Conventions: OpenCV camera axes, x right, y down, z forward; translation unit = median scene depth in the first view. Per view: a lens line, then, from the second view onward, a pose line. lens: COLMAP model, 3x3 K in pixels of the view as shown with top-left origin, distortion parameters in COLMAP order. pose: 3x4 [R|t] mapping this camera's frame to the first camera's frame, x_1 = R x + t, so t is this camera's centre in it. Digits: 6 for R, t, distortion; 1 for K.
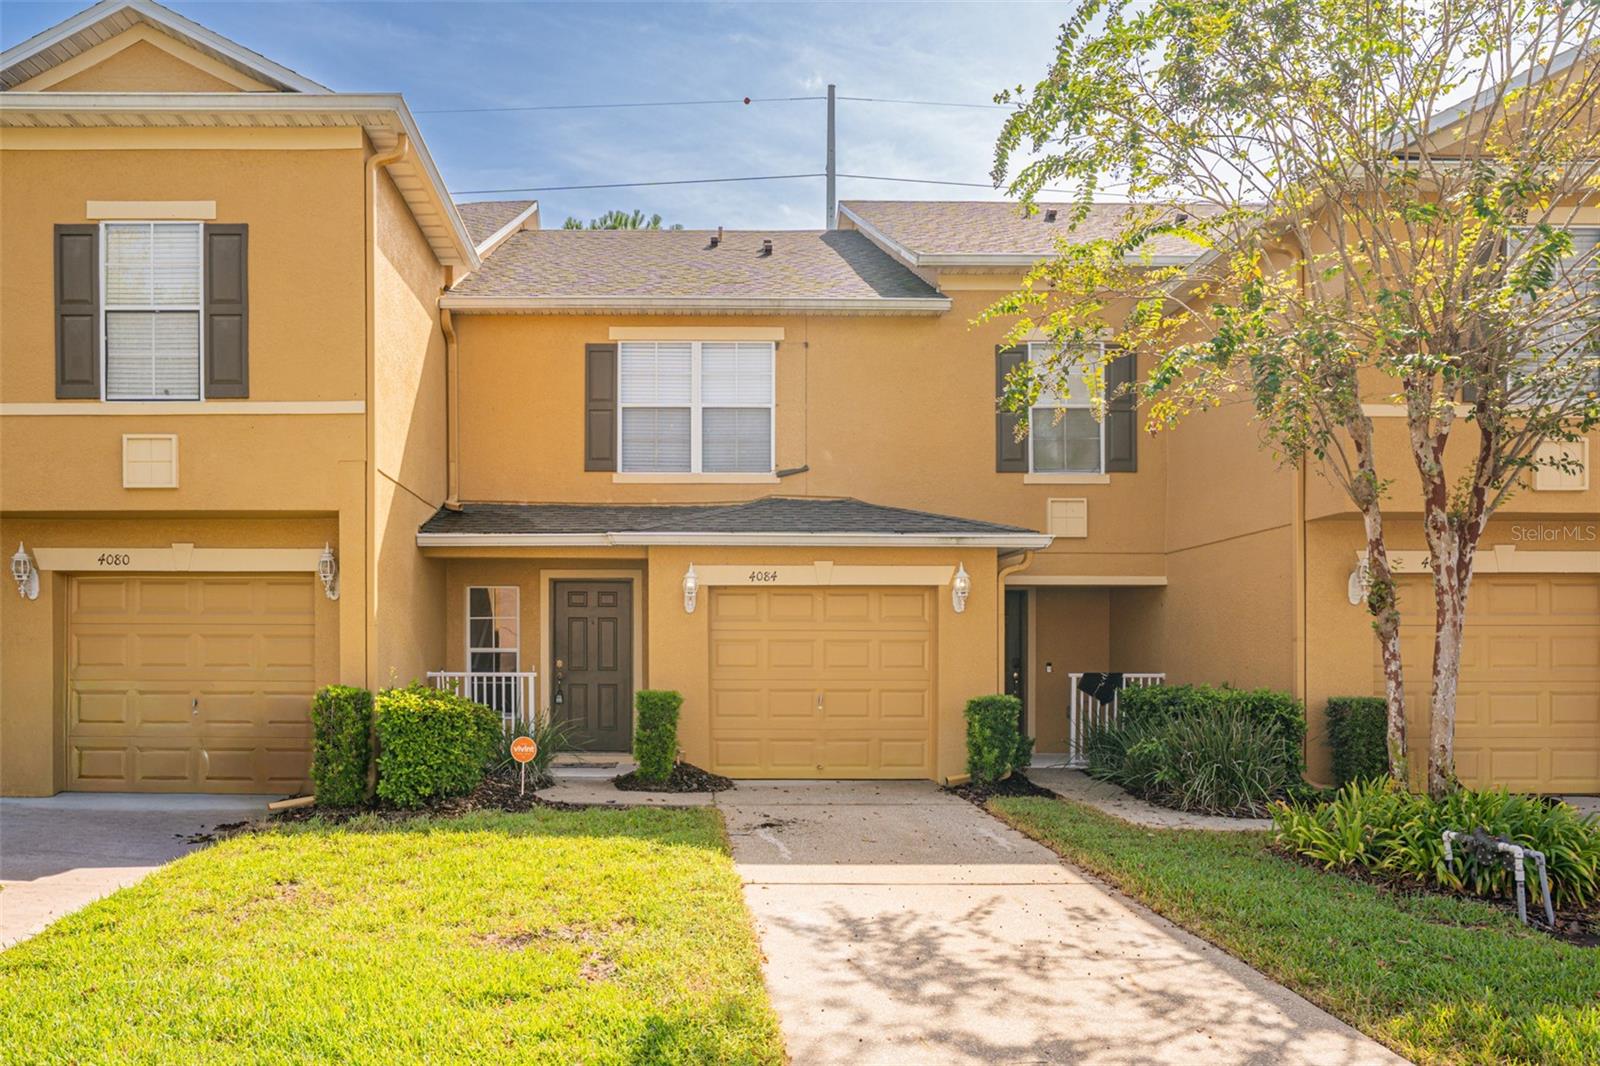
lens RADIAL K [[880.7, 0, 800.7], [0, 880.7, 499.6], [0, 0, 1]] dist [-0.029789, 0.013082]
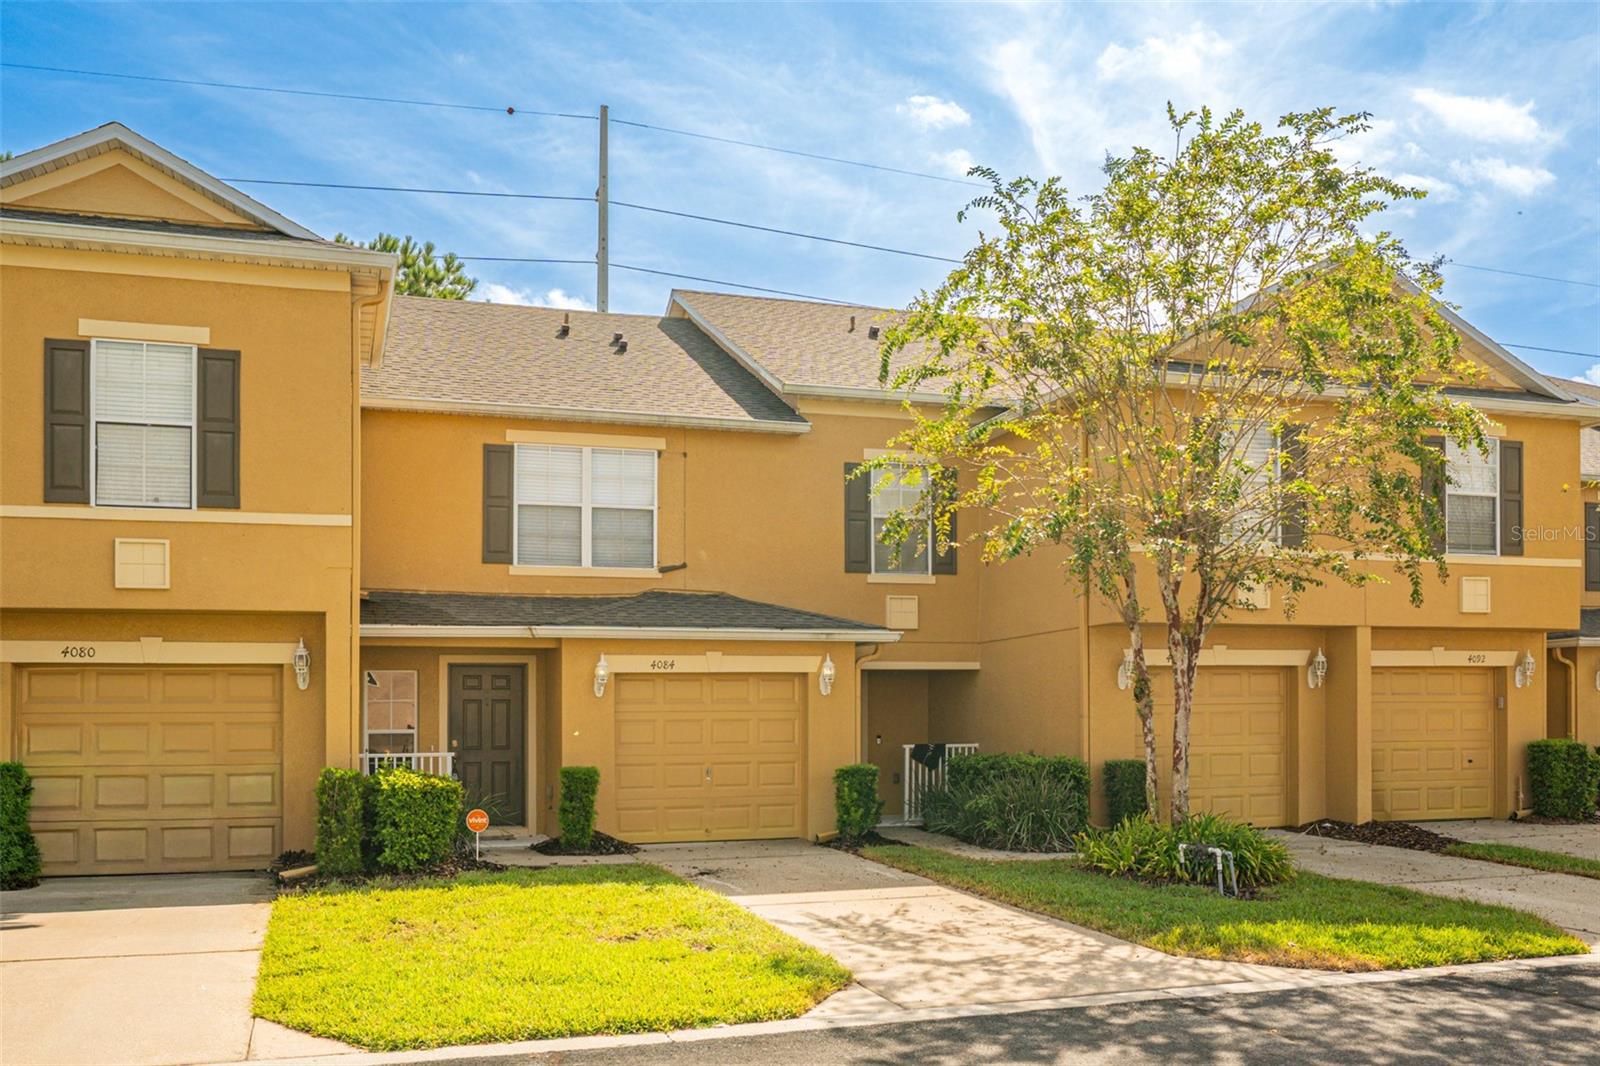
lens RADIAL K [[880.7, 0, 800.7], [0, 880.7, 499.6], [0, 0, 1]] dist [-0.029789, 0.013082]
pose [[0.974435, 0.043229, 0.220471, -0.171879], [-0.025946, 0.996401, -0.080693, -0.054076], [-0.223165, 0.072909, 0.972050, -0.243479]]
